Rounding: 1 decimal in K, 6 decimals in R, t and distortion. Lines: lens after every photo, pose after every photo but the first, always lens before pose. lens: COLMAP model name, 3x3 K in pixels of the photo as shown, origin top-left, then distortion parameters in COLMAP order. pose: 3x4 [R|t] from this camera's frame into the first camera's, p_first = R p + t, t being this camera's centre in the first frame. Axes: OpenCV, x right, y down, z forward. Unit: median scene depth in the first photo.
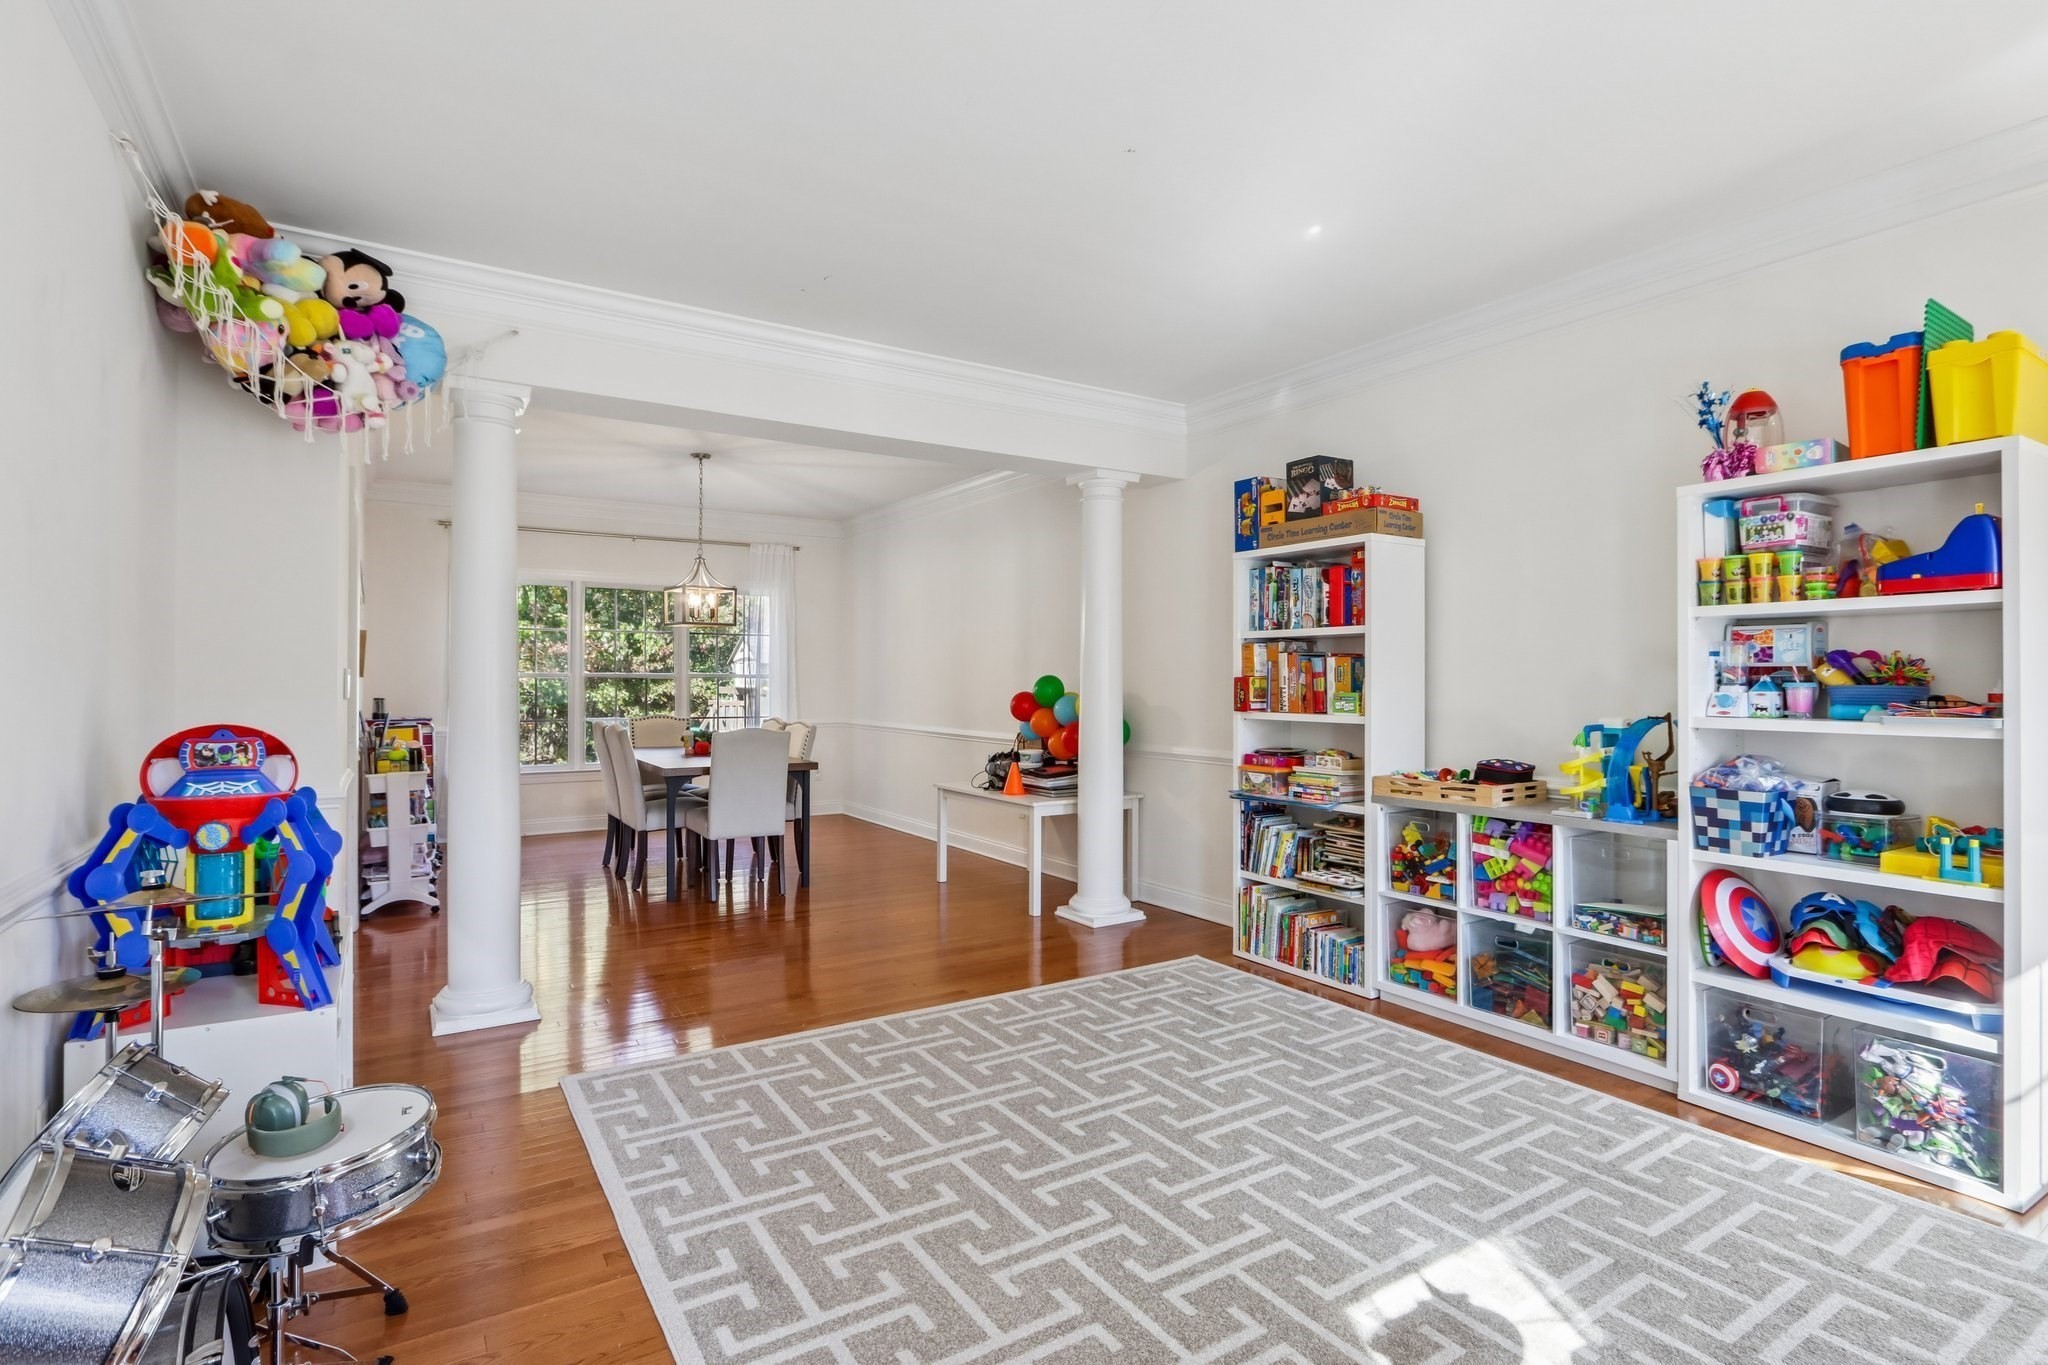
lens RADIAL K [[968.6, 0, 1104.3], [0, 968.6, 683.5], [0, 0, 1]] dist [-0.017497, 0.001964]
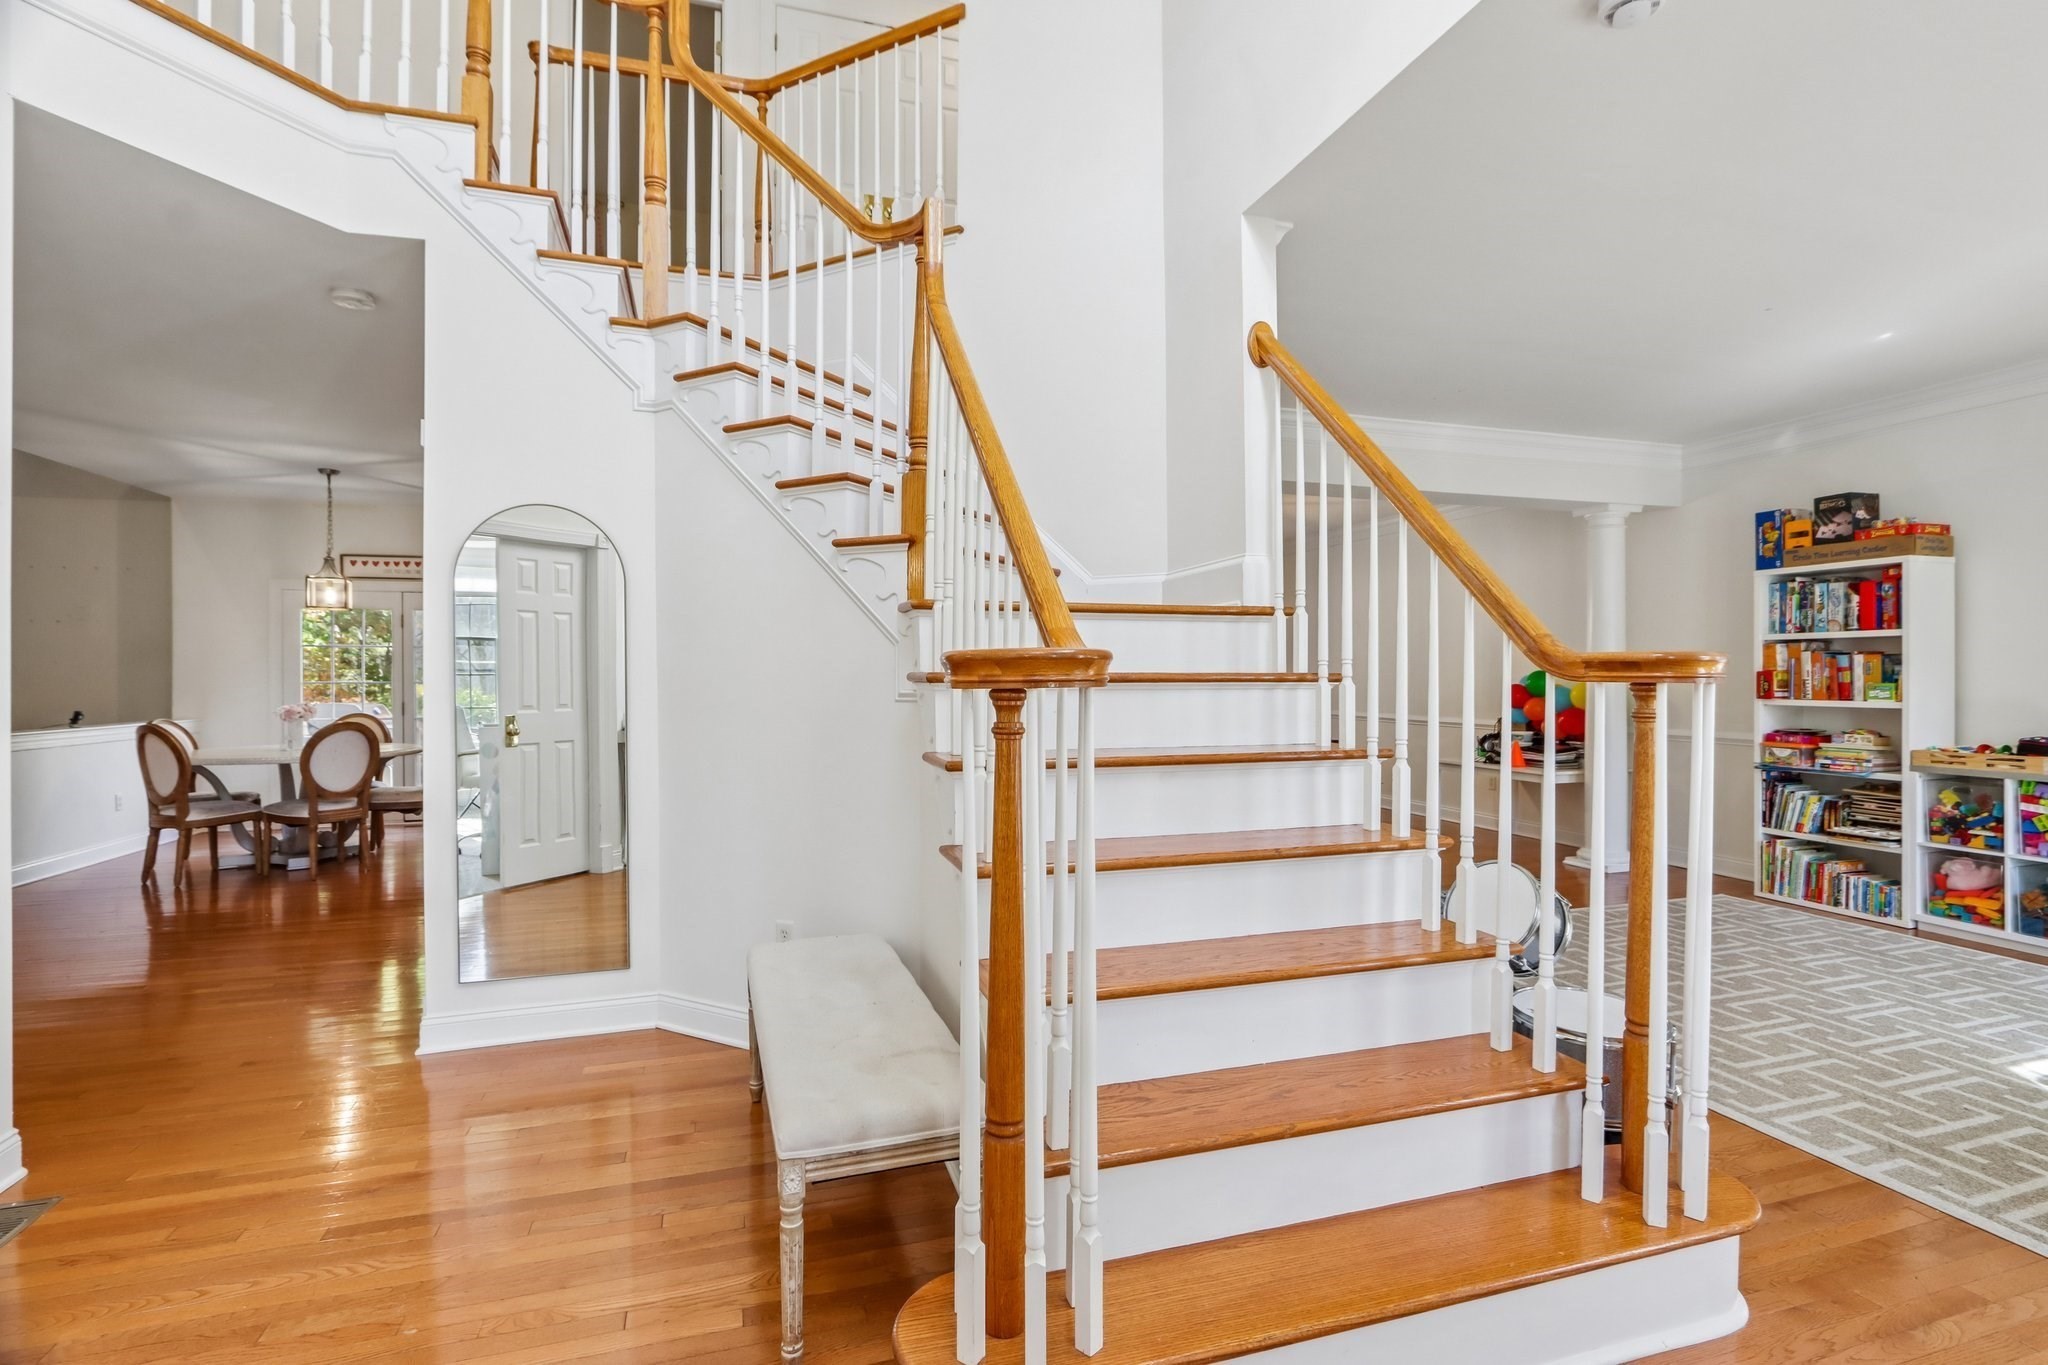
lens RADIAL K [[968.6, 0, 1067.5], [0, 968.6, 682.5], [0, 0, 1]] dist [-0.017497, 0.001964]
pose [[0.956765, -0.003390, -0.290842, -0.381336], [0.004870, 0.999979, 0.004367, -0.002112], [0.290821, -0.005595, 0.956761, -0.468282]]
